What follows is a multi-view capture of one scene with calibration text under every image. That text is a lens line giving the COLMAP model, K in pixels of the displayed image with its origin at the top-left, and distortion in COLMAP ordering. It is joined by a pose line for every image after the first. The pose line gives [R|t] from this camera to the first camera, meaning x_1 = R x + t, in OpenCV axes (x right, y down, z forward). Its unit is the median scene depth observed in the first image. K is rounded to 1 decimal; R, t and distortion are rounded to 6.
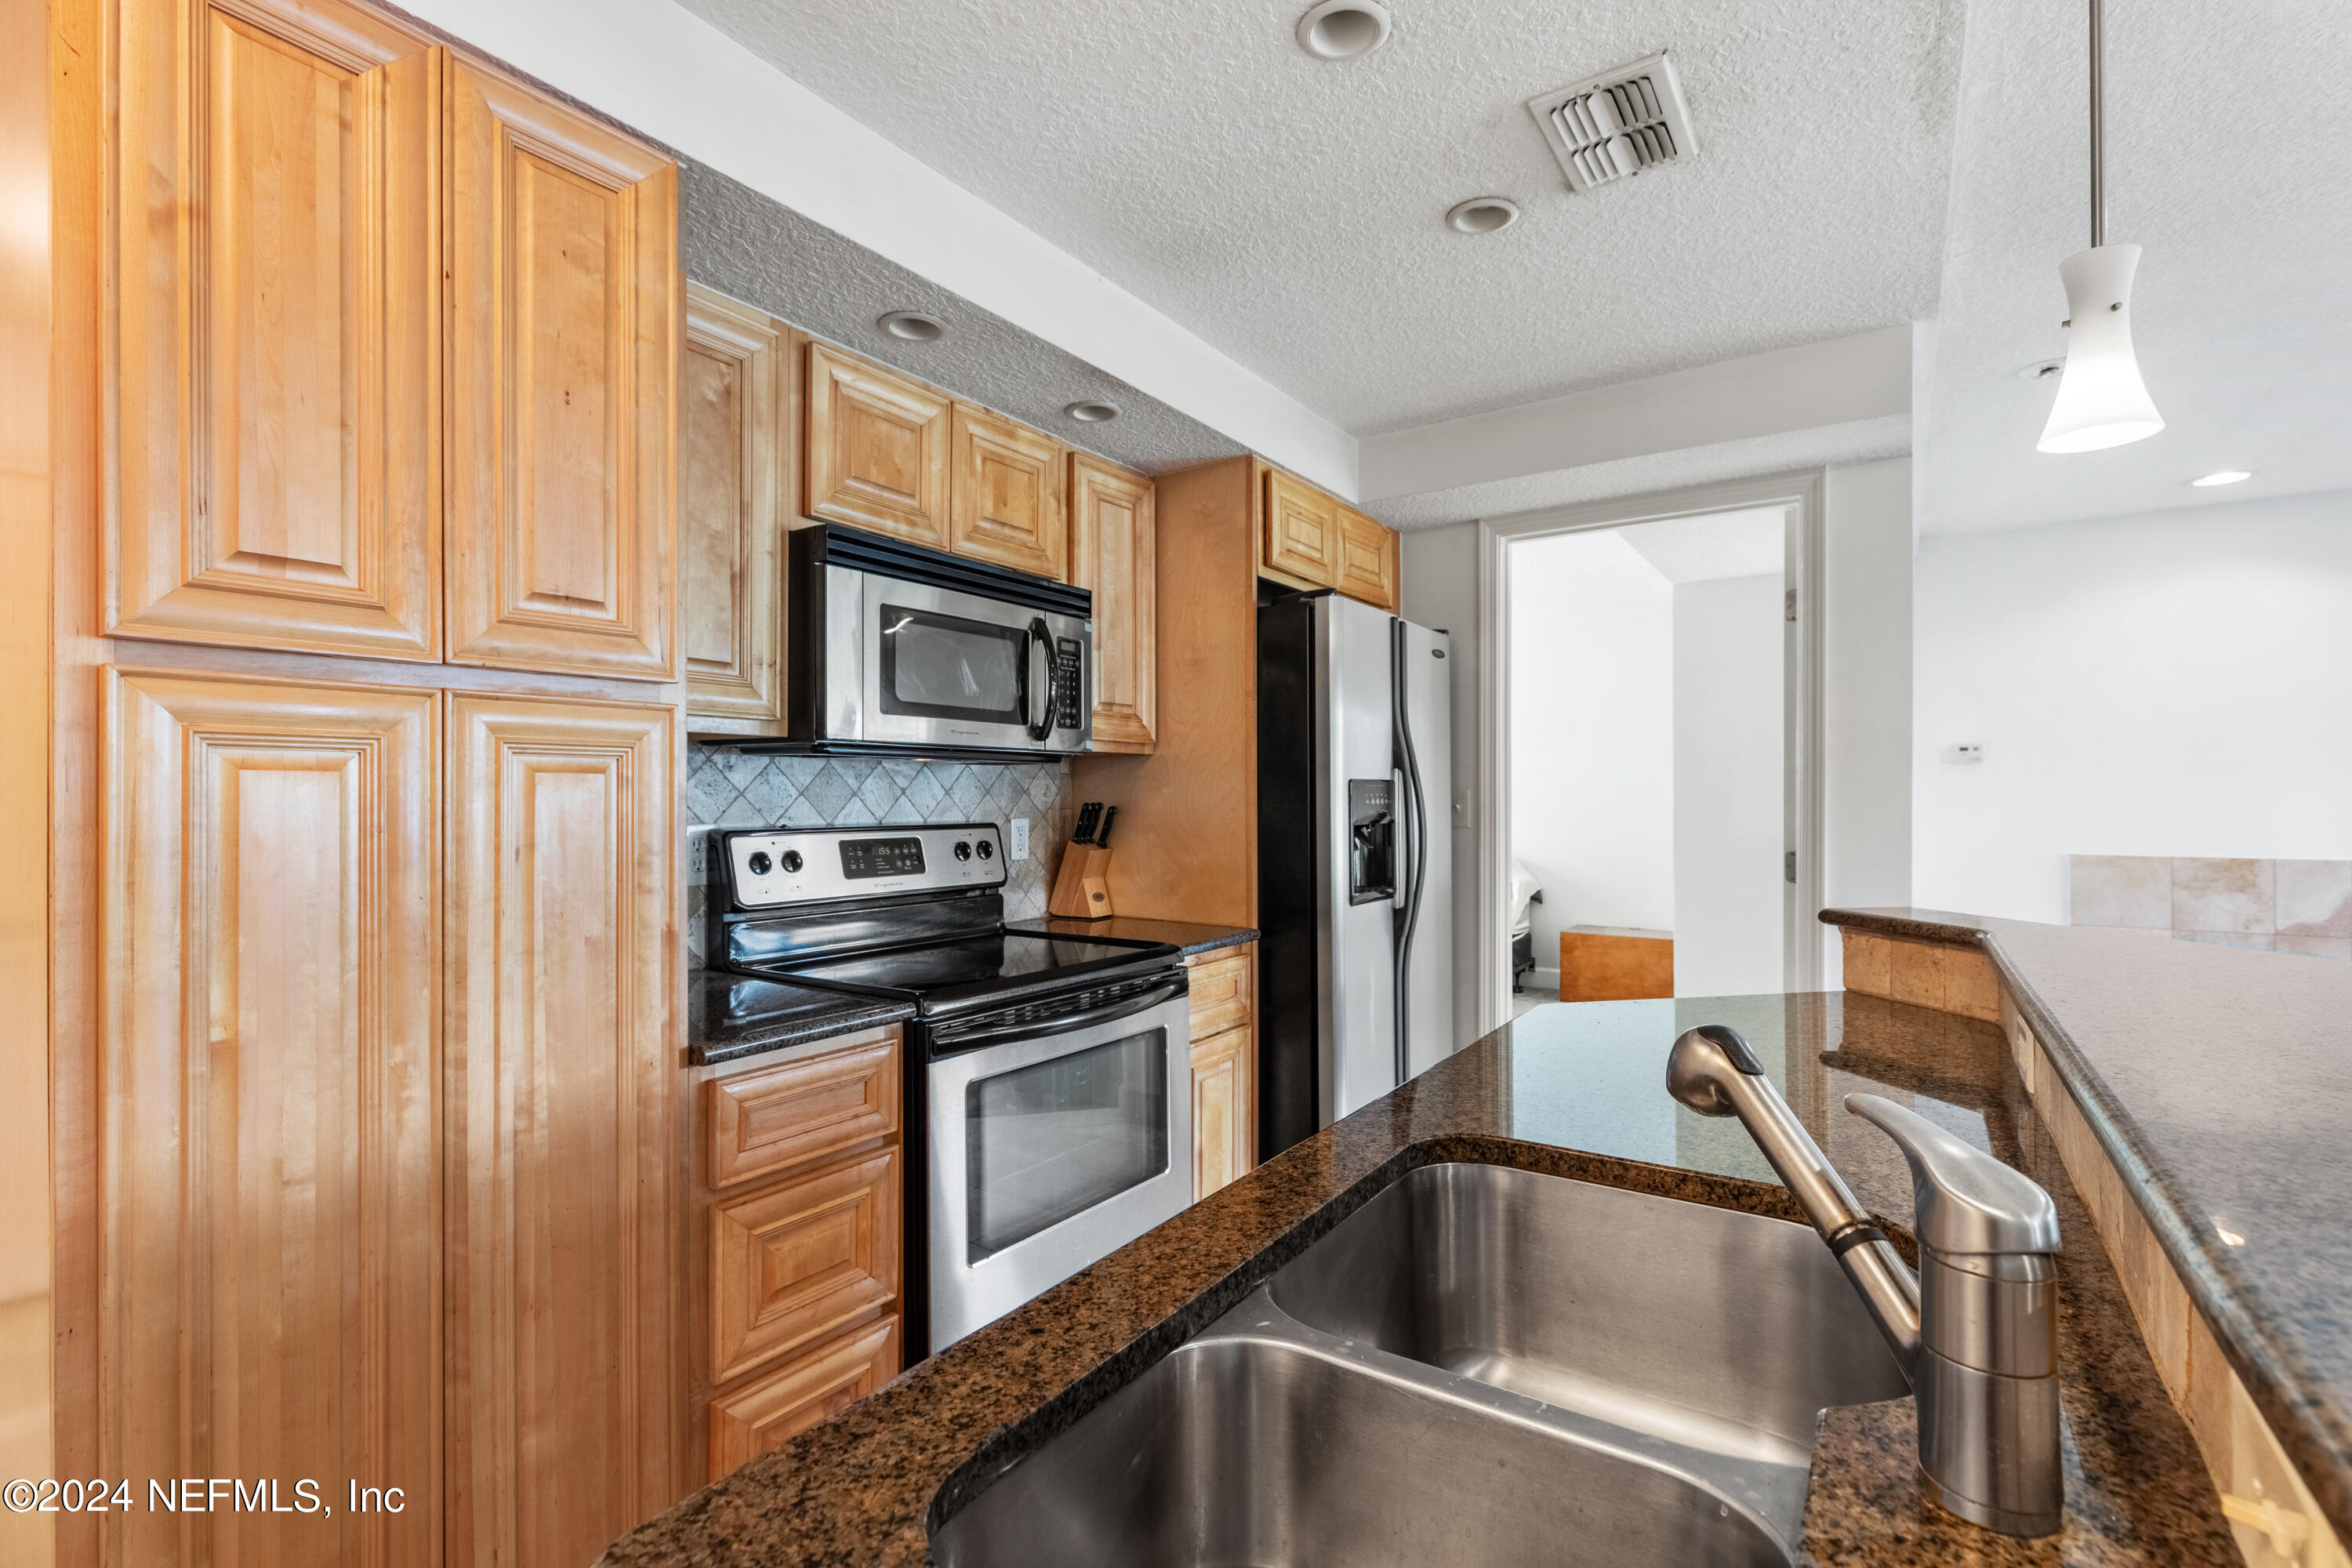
lens RADIAL K [[1057.0, 0, 1180.7], [0, 1057.0, 798.9], [0, 0, 1]] dist [0.007005, -0.002395]
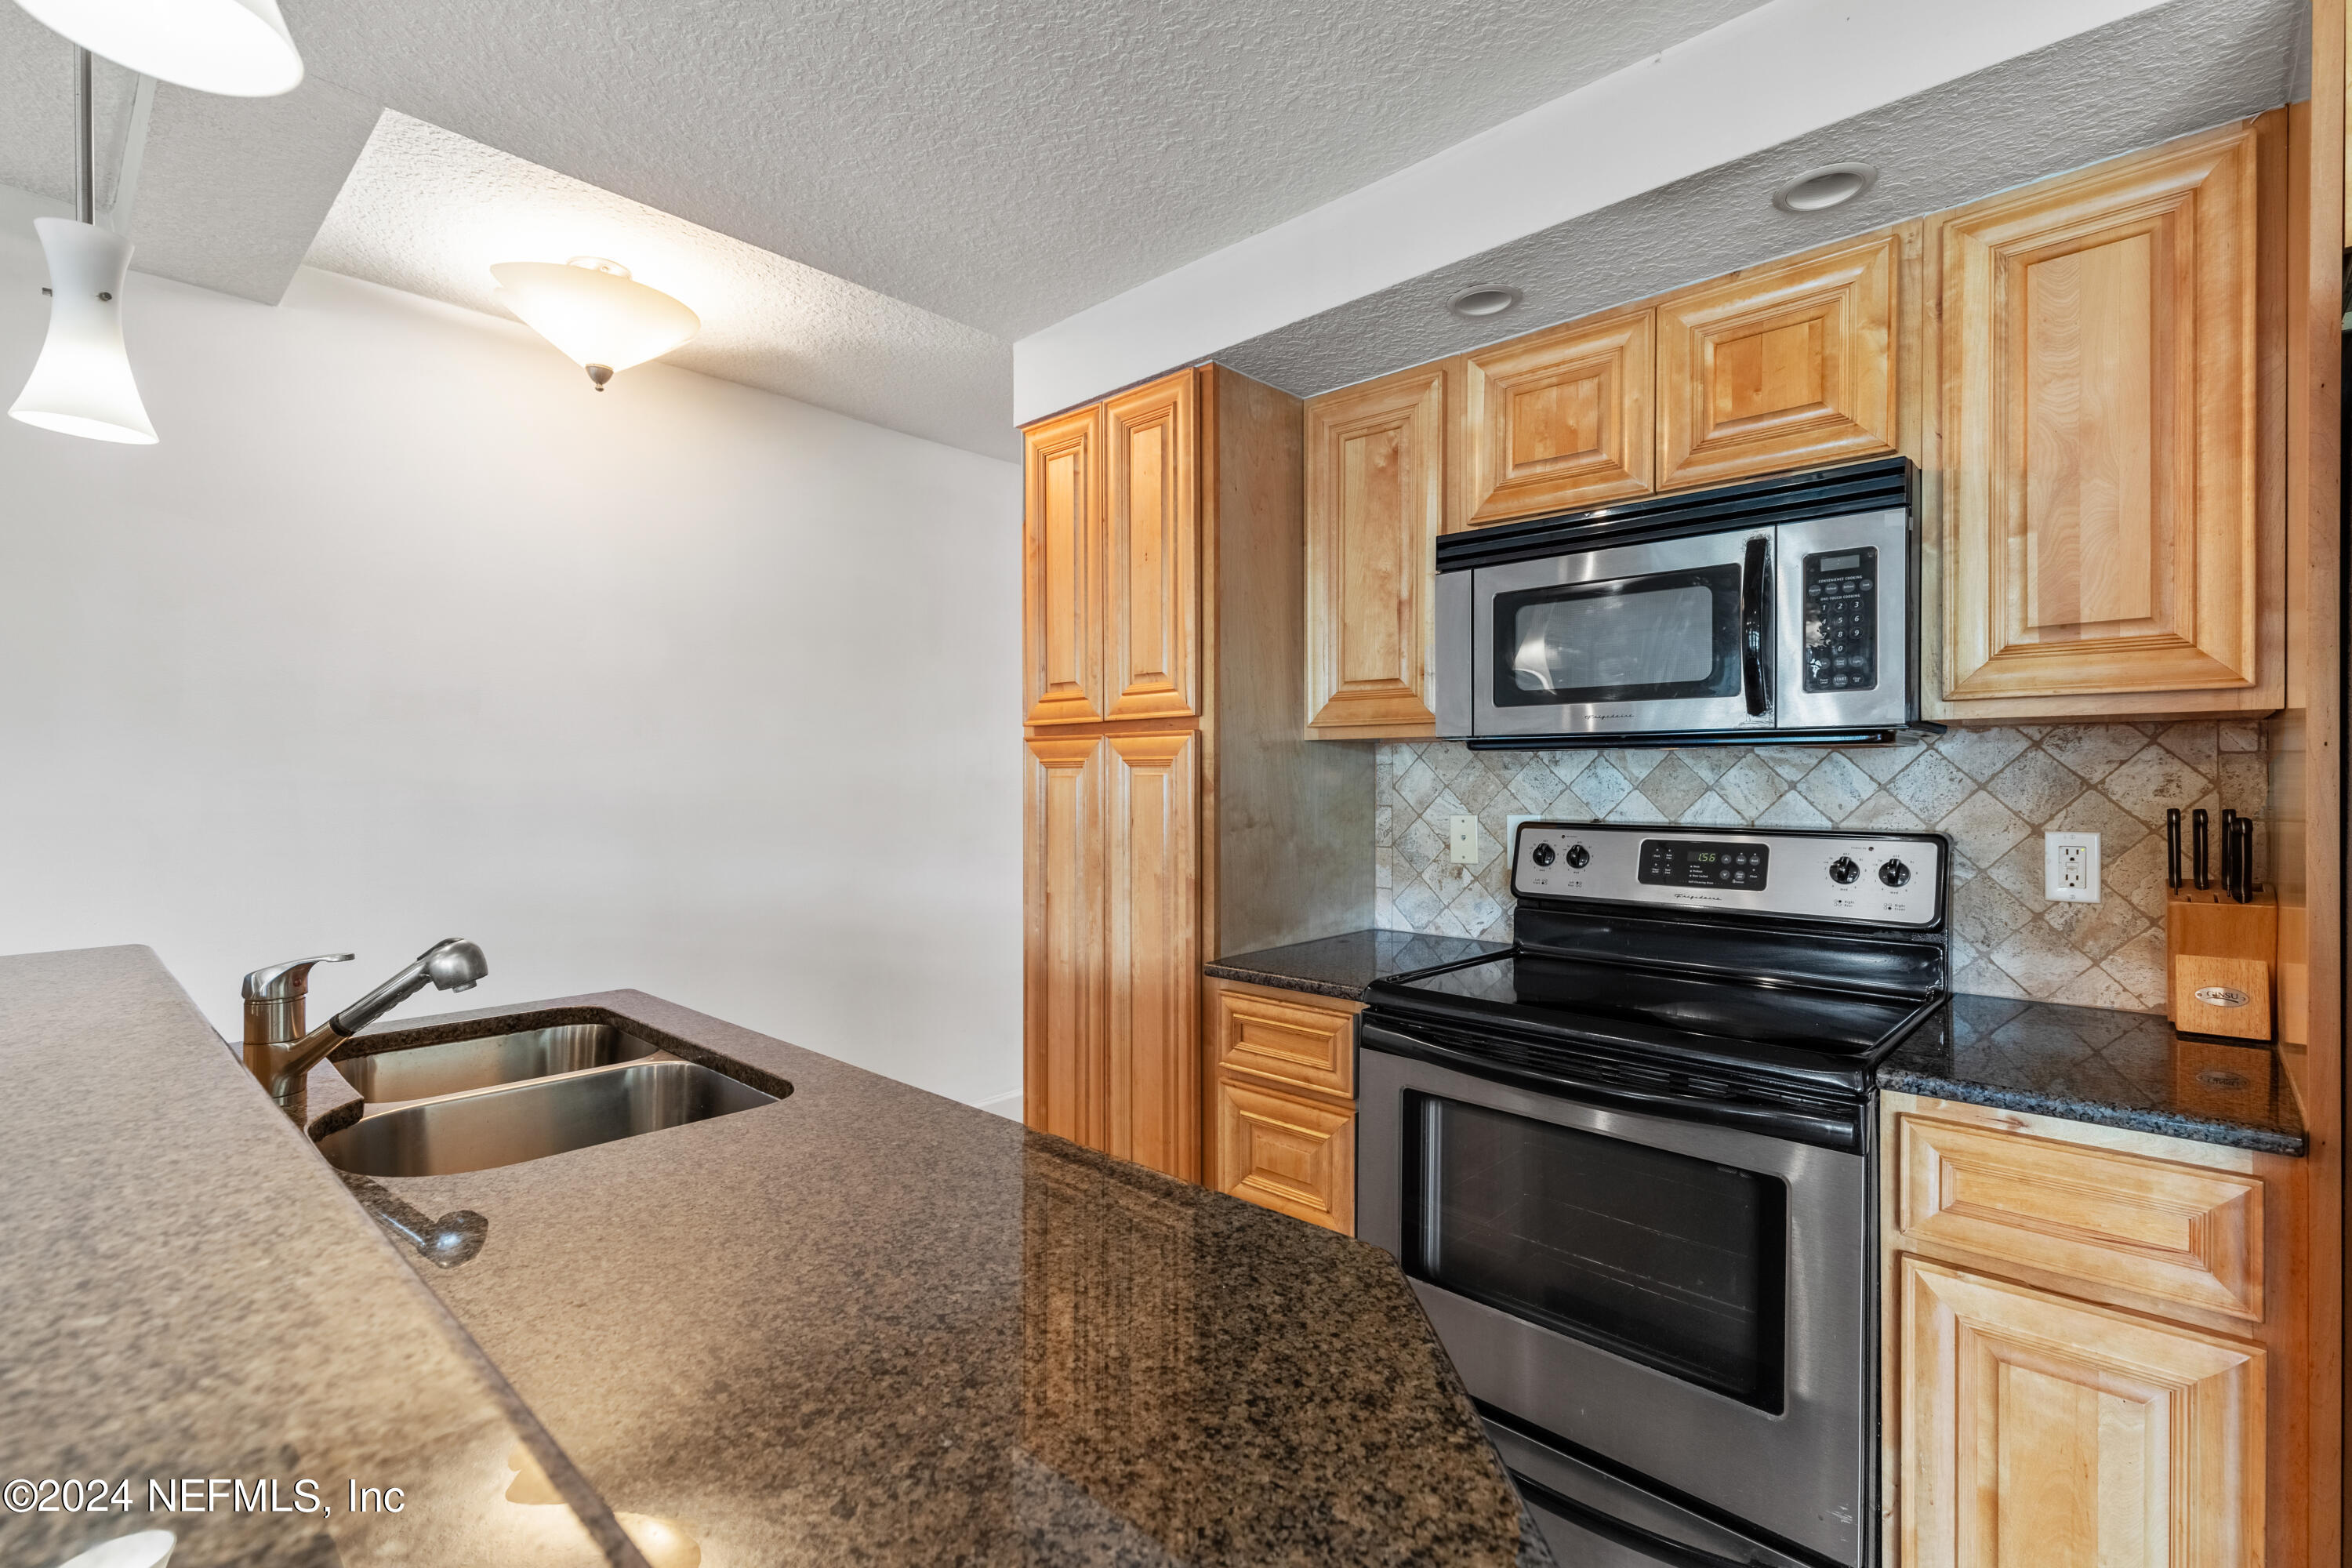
lens RADIAL K [[1057.0, 0, 1186.1], [0, 1057.0, 784.4], [0, 0, 1]] dist [0.007005, -0.002395]
pose [[-0.146110, 0.008832, -0.989229, 0.683929], [-0.002339, 0.999954, 0.009273, -0.016996], [0.989266, 0.003669, -0.146082, 0.816308]]
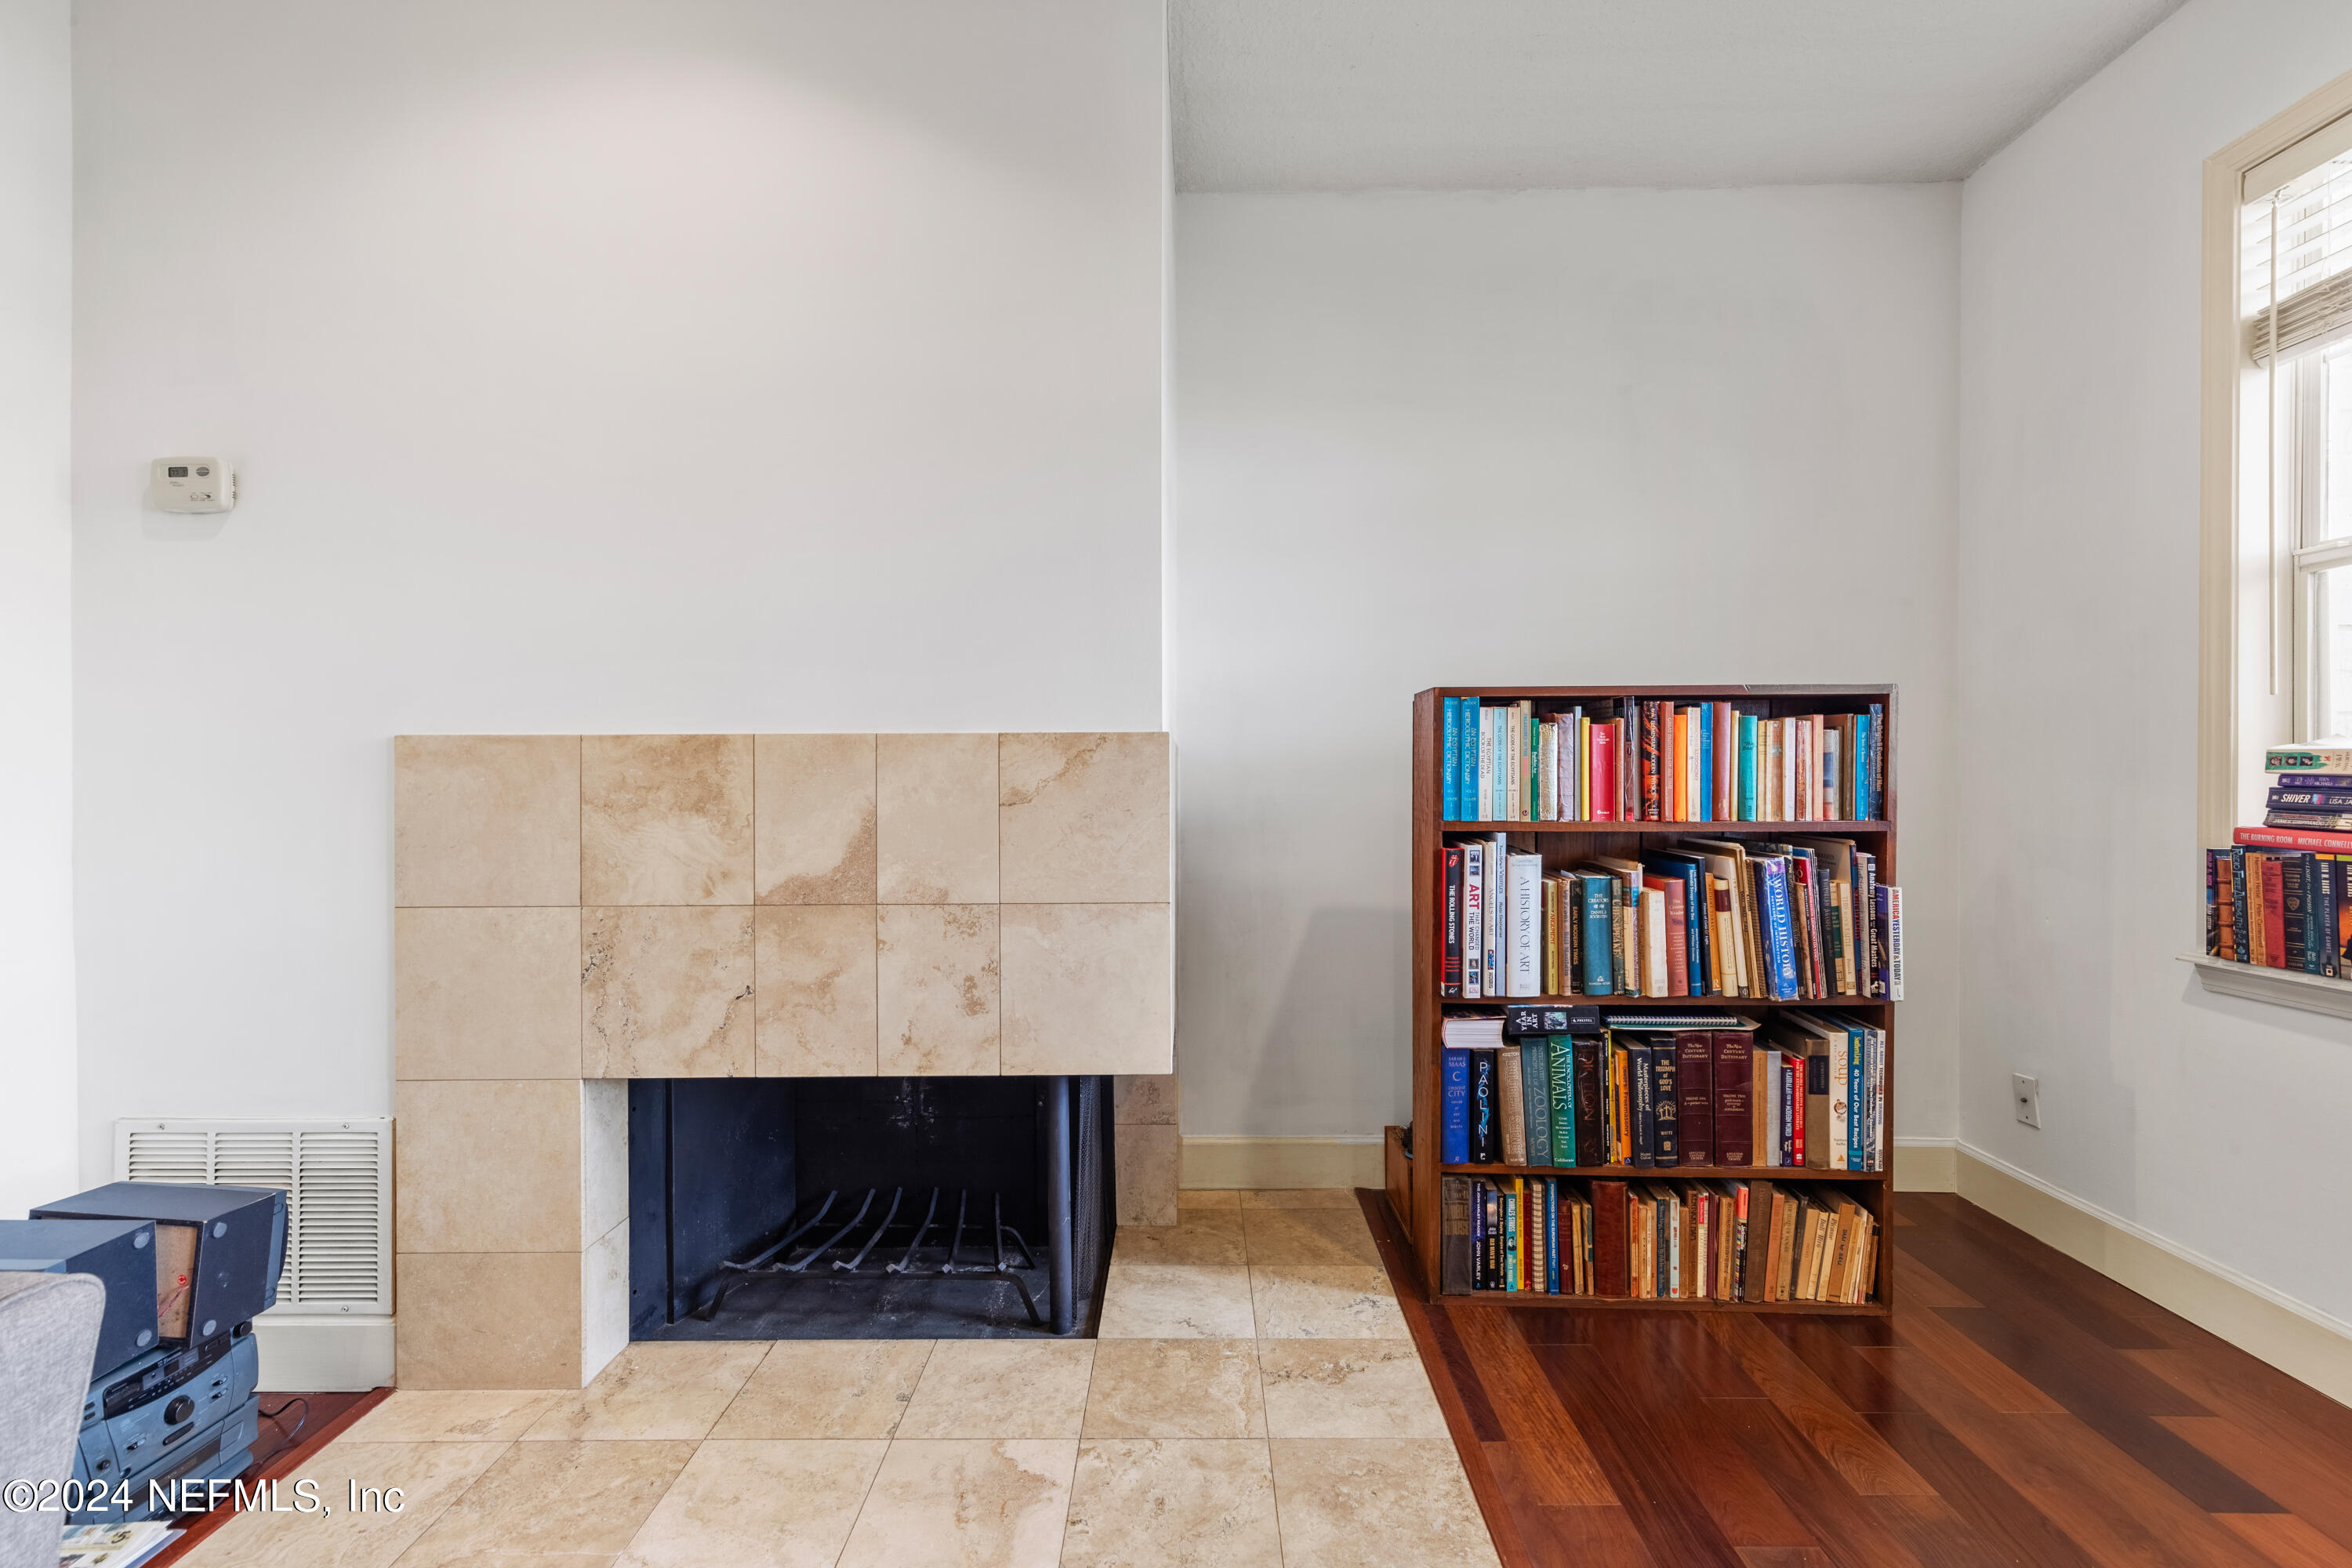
lens RADIAL K [[1057.0, 0, 1181.9], [0, 1057.0, 776.7], [0, 0, 1]] dist [0.007005, -0.002395]
pose [[0.834315, 0.001182, 0.551287, 1.873085], [0.004072, 0.999957, -0.008307, 0.157291], [-0.551273, 0.009176, 0.834274, 1.064562]]
